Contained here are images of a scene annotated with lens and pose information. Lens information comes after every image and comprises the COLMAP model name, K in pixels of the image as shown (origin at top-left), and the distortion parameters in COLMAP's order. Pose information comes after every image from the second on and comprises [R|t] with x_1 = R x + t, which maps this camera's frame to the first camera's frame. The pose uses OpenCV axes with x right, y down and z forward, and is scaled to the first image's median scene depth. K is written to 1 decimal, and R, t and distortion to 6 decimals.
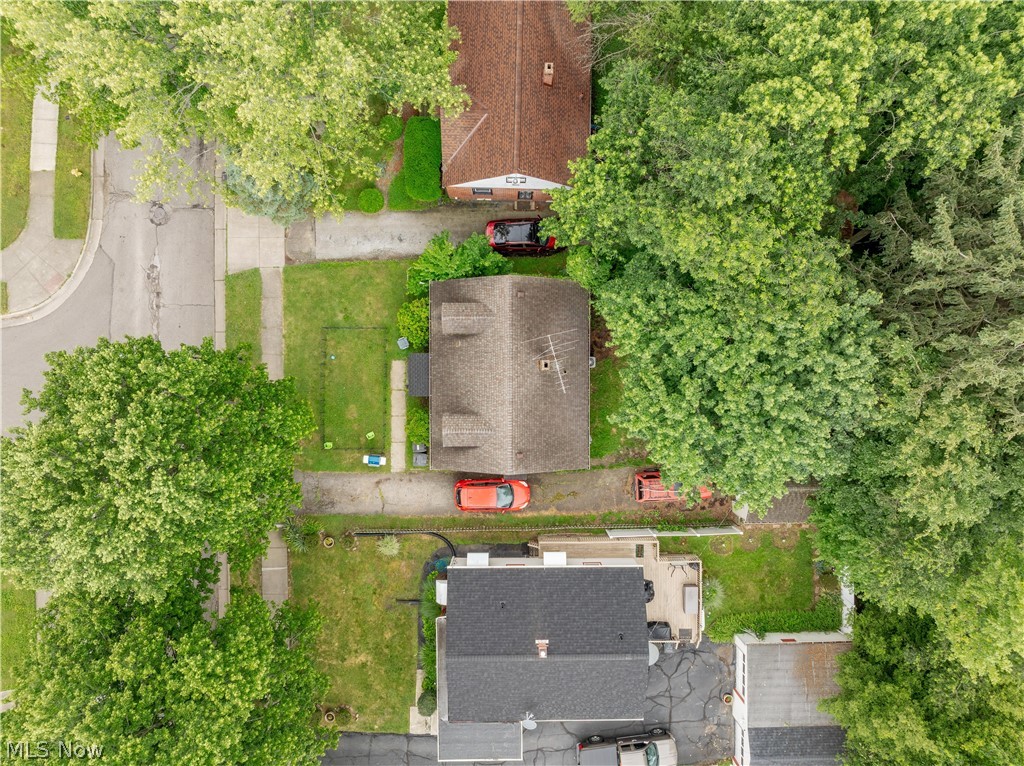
lens RADIAL K [[724.1, 0, 511.8], [0, 724.1, 380.2], [0, 0, 1]] dist [-0.046128, -0.000331]
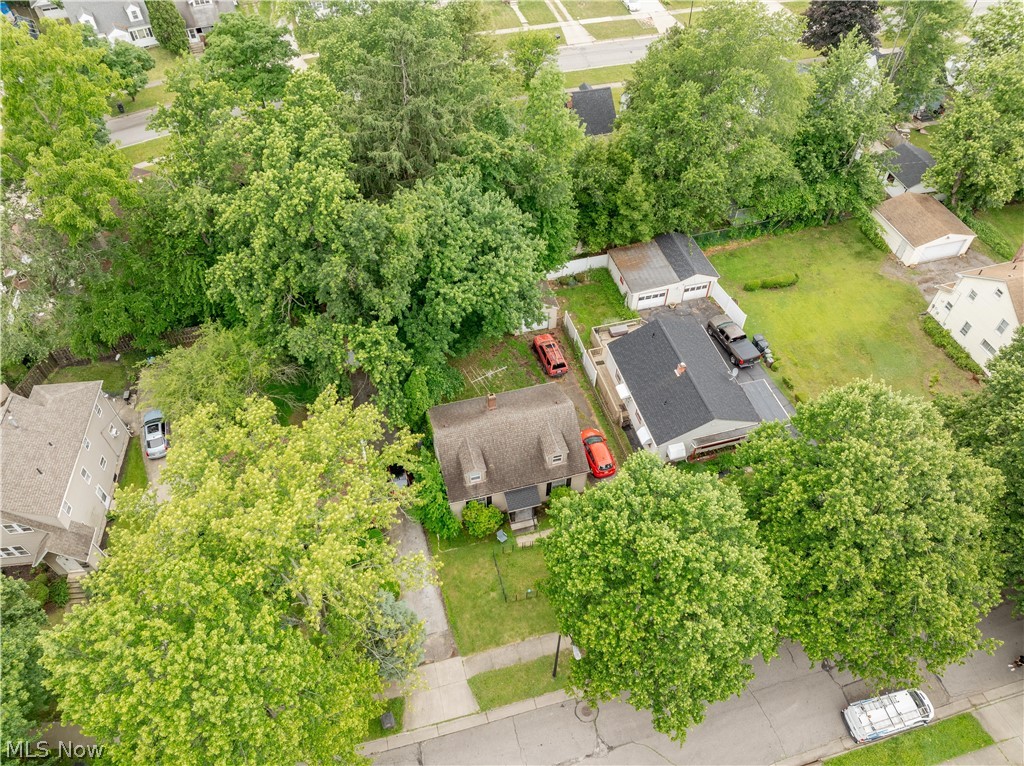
lens RADIAL K [[724.1, 0, 513.5], [0, 724.1, 383.0], [0, 0, 1]] dist [-0.046128, -0.000331]
pose [[-0.256523, -0.731989, 0.631180, -0.727165], [0.966432, -0.203910, 0.156299, -0.168515], [0.014295, 0.650087, 0.759725, -0.088864]]
